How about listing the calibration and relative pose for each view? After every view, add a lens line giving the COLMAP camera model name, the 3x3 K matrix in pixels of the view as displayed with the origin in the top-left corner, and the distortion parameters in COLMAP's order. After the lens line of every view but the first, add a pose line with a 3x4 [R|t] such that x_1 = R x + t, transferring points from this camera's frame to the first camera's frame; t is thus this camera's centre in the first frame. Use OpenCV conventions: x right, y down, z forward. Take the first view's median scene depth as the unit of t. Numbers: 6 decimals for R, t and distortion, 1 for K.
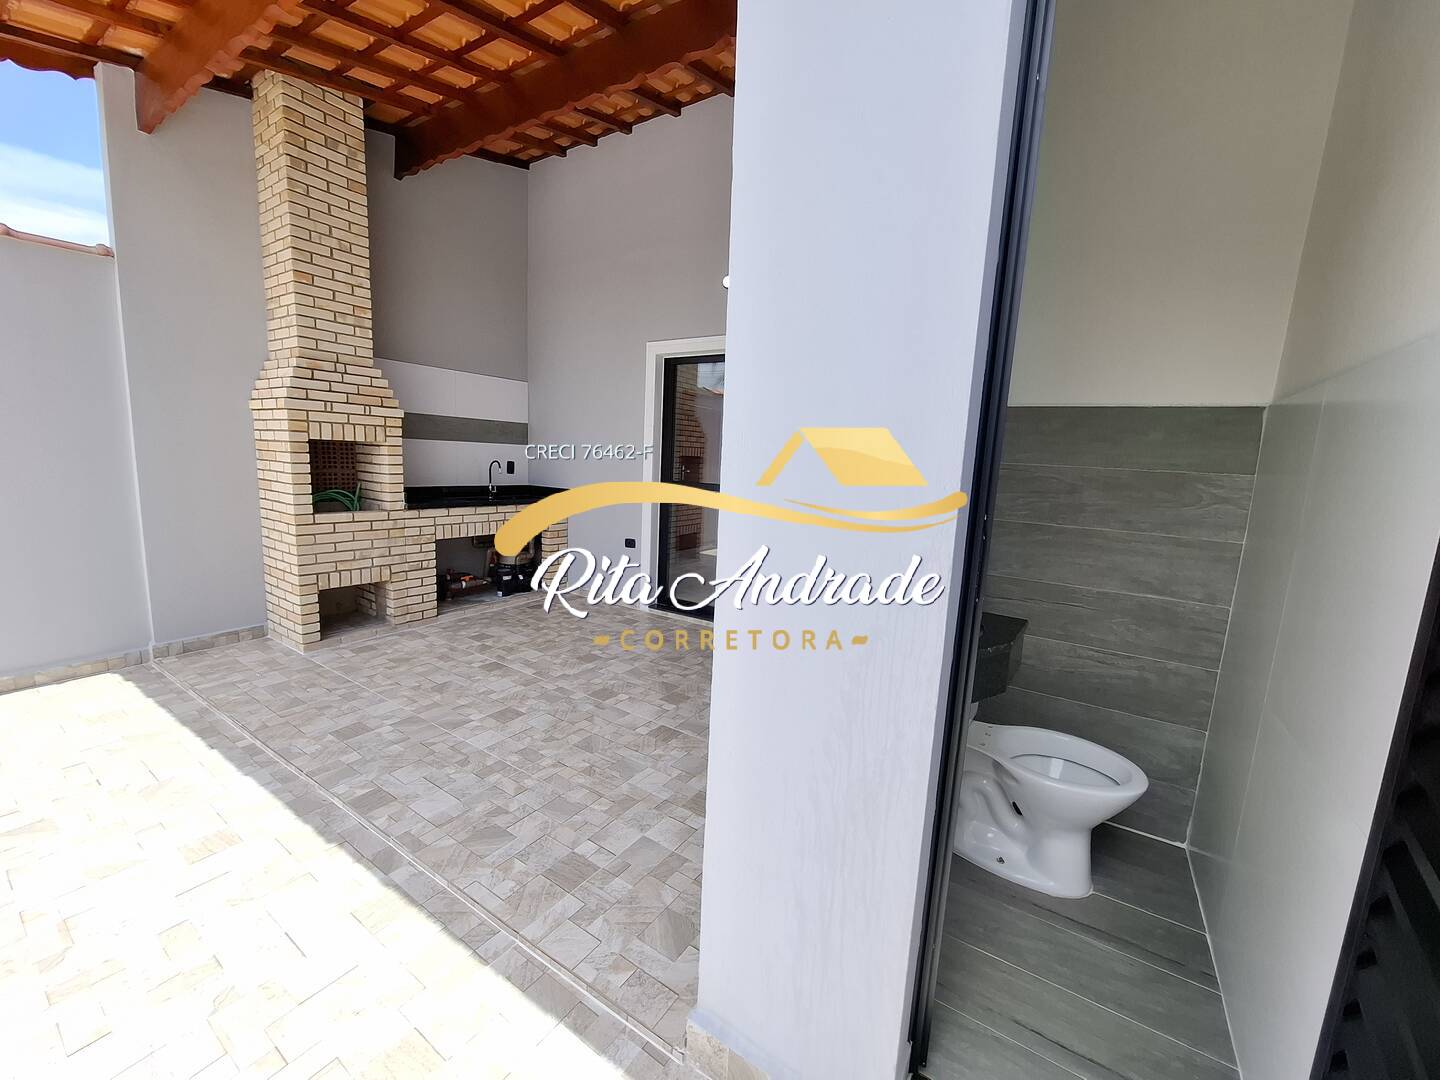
lens RADIAL K [[561.1, 0, 722.0], [0, 561.1, 537.0], [0, 0, 1]] dist [0.001521, 0.000091]
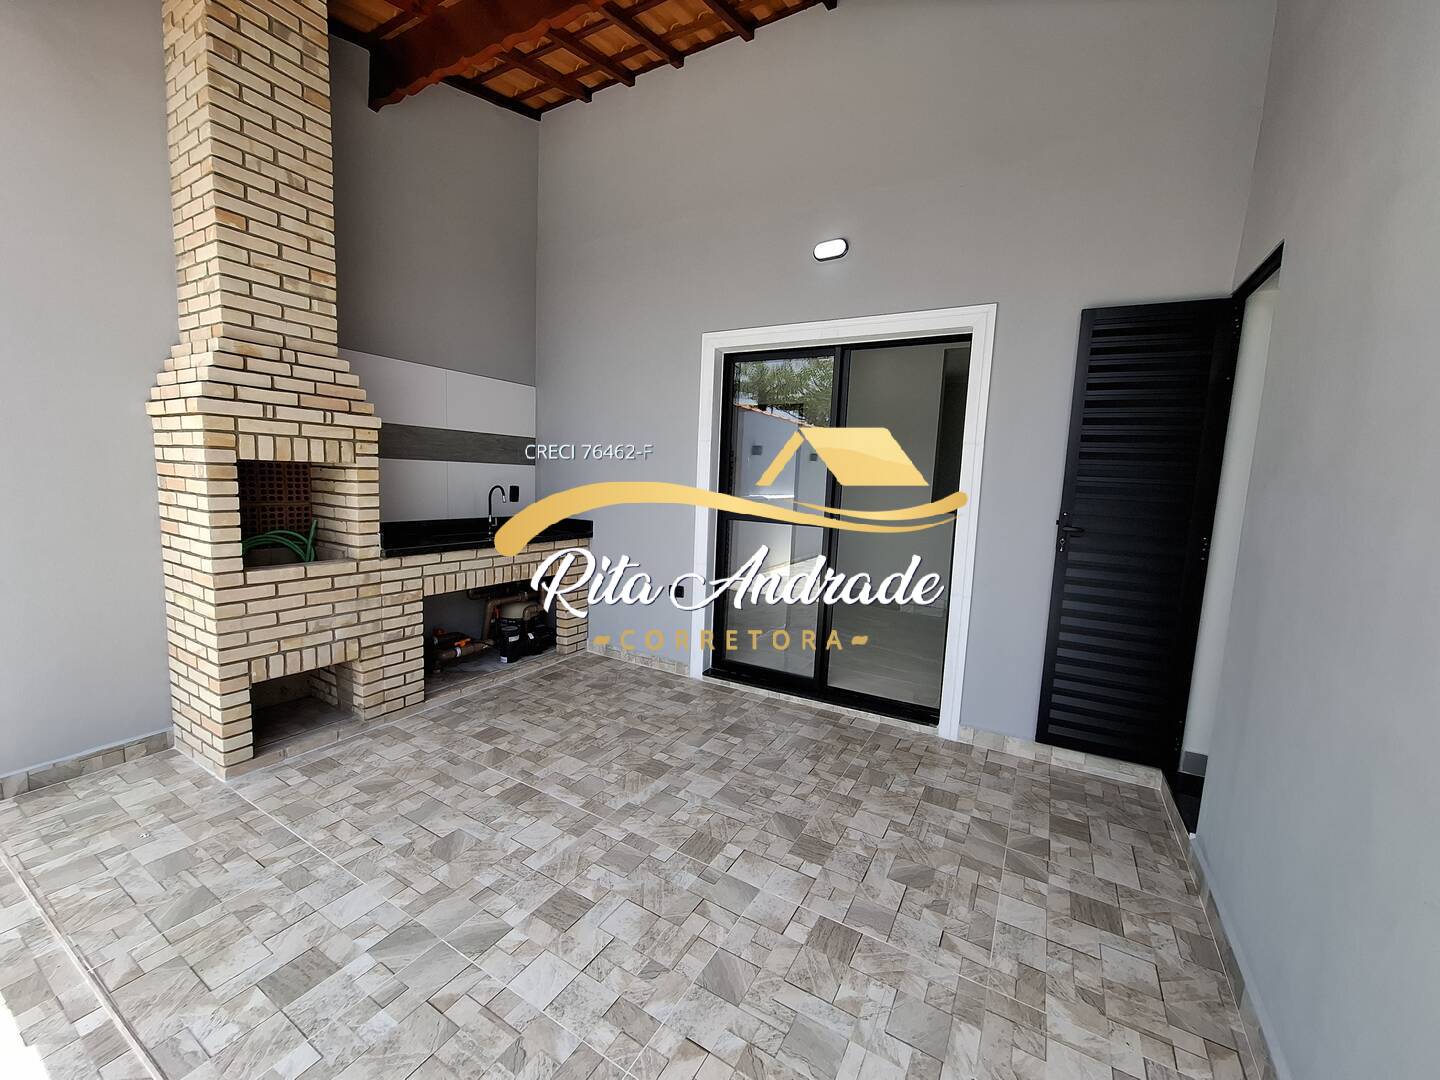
lens RADIAL K [[561.1, 0, 722.0], [0, 561.1, 537.0], [0, 0, 1]] dist [0.001521, 0.000091]
pose [[0.998286, -0.011237, 0.057430, -0.193584], [0.013088, 0.999403, -0.031964, -0.051384], [-0.057036, 0.032661, 0.997838, 0.293657]]
